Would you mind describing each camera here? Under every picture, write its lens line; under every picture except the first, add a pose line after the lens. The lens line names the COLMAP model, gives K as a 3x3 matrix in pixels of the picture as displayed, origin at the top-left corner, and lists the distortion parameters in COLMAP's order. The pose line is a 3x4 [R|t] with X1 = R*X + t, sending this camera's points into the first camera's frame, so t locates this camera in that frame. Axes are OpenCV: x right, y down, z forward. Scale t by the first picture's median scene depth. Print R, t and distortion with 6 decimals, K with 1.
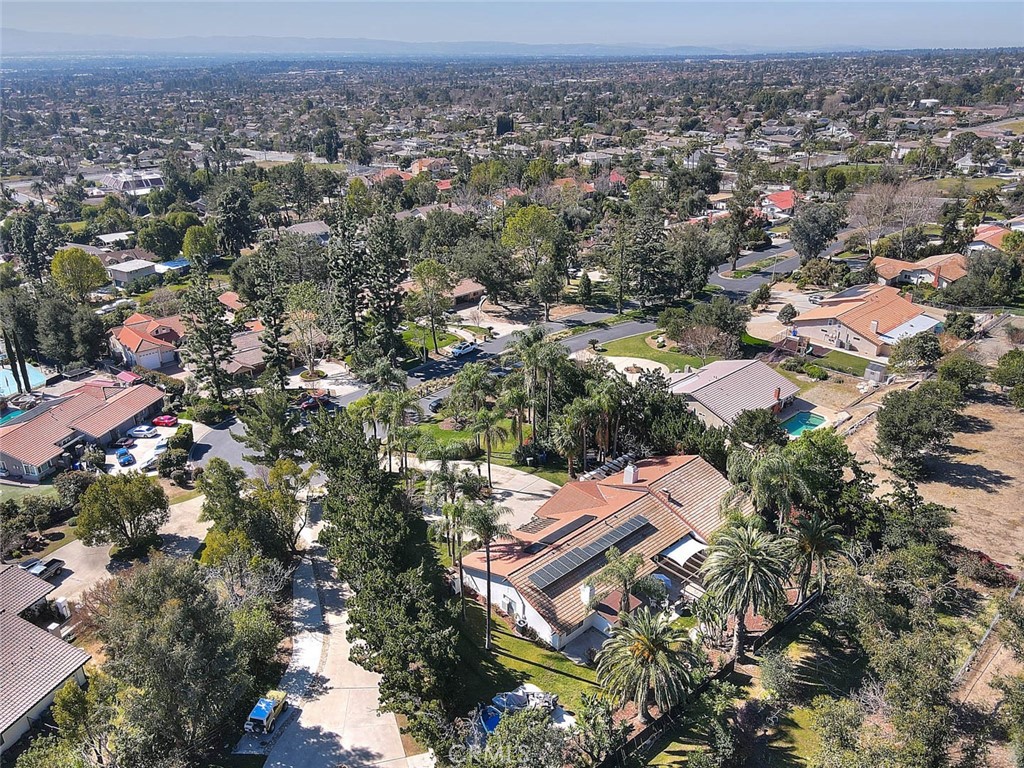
lens RADIAL K [[757.3, 0, 512.0], [0, 757.3, 384.0], [0, 0, 1]] dist [0.002993, 0.007525]
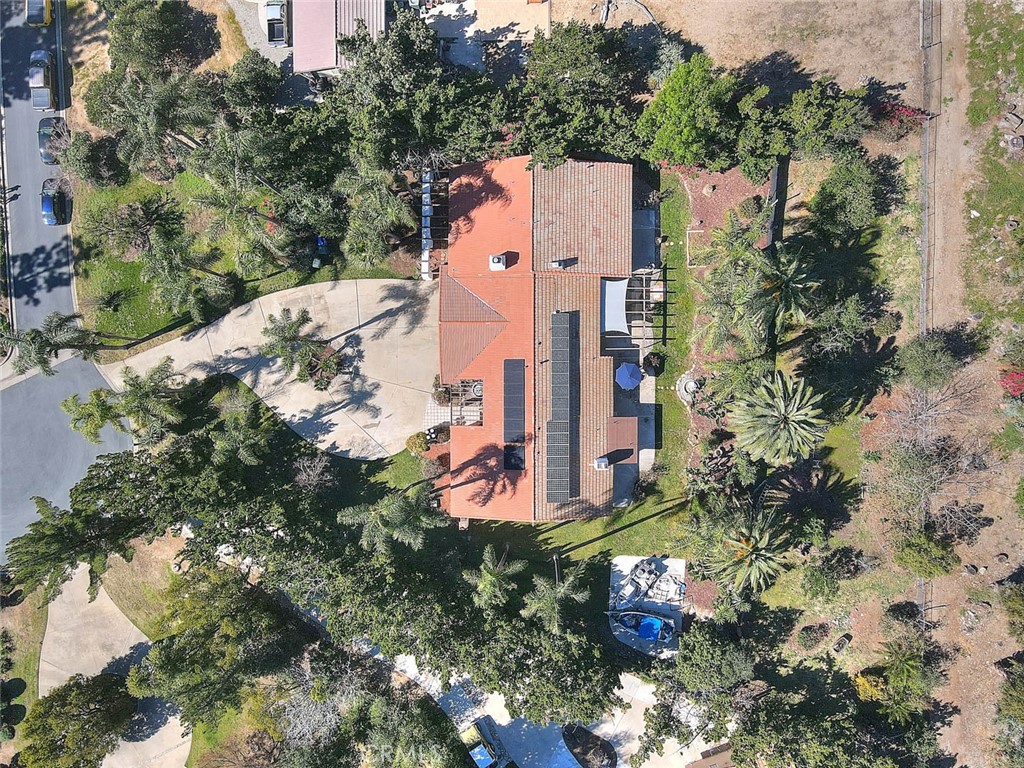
lens RADIAL K [[757.3, 0, 512.0], [0, 757.3, 384.0], [0, 0, 1]] dist [0.002993, 0.007525]
pose [[0.685990, -0.726441, -0.041249, 0.134417], [0.322709, 0.252949, 0.912072, -0.636868], [-0.652133, -0.638983, 0.407950, 0.750056]]
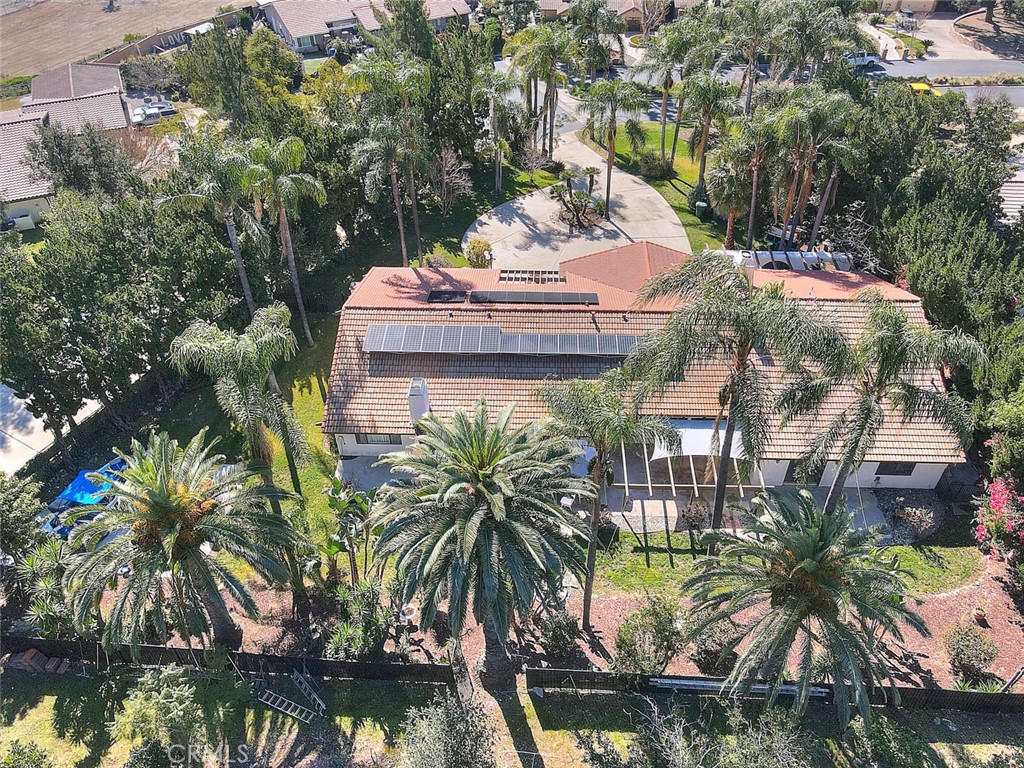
lens RADIAL K [[766.2, 0, 545.6], [0, 766.2, 362.1], [0, 0, 1]] dist [-0.000269, 0.026374]
pose [[0.717420, 0.453336, -0.528957, 0.434879], [-0.280773, 0.883056, 0.376003, 0.025651], [0.637555, -0.121235, 0.760806, 0.647150]]
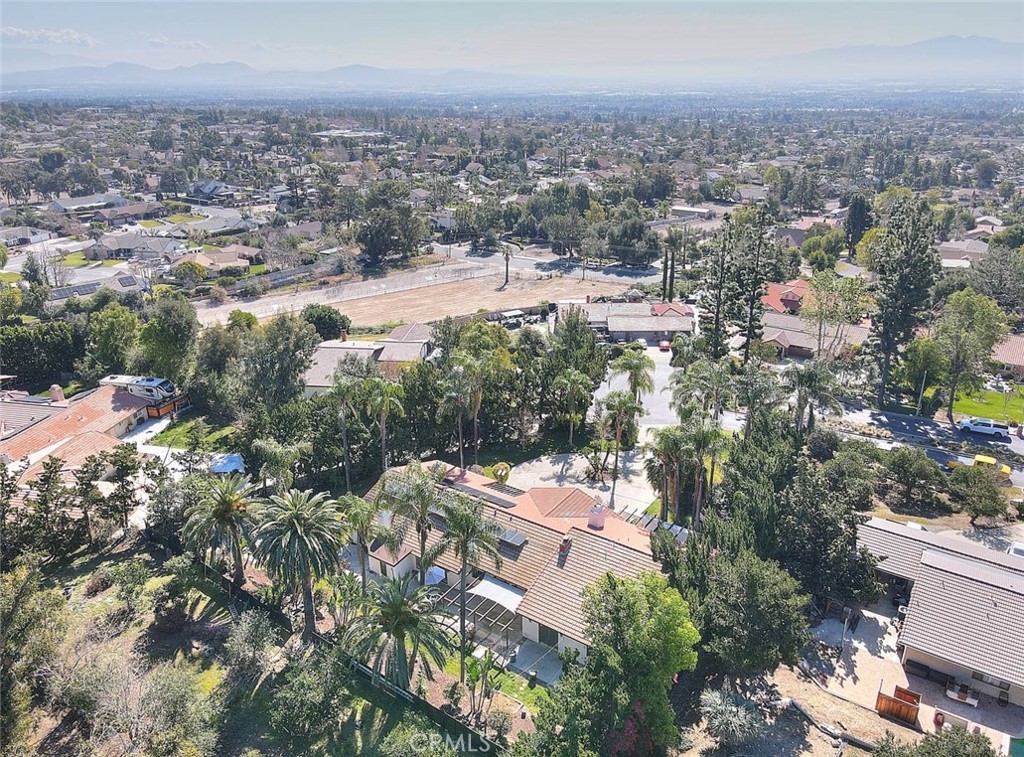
lens RADIAL K [[739.0, 0, 512.0], [0, 739.0, 378.5], [0, 0, 1]] dist [-0.000743, 0.005938]
pose [[0.208577, 0.363505, -0.907943, 0.943953], [-0.379404, 0.885732, 0.267454, -0.211752], [0.901414, 0.288693, 0.322659, 0.779262]]
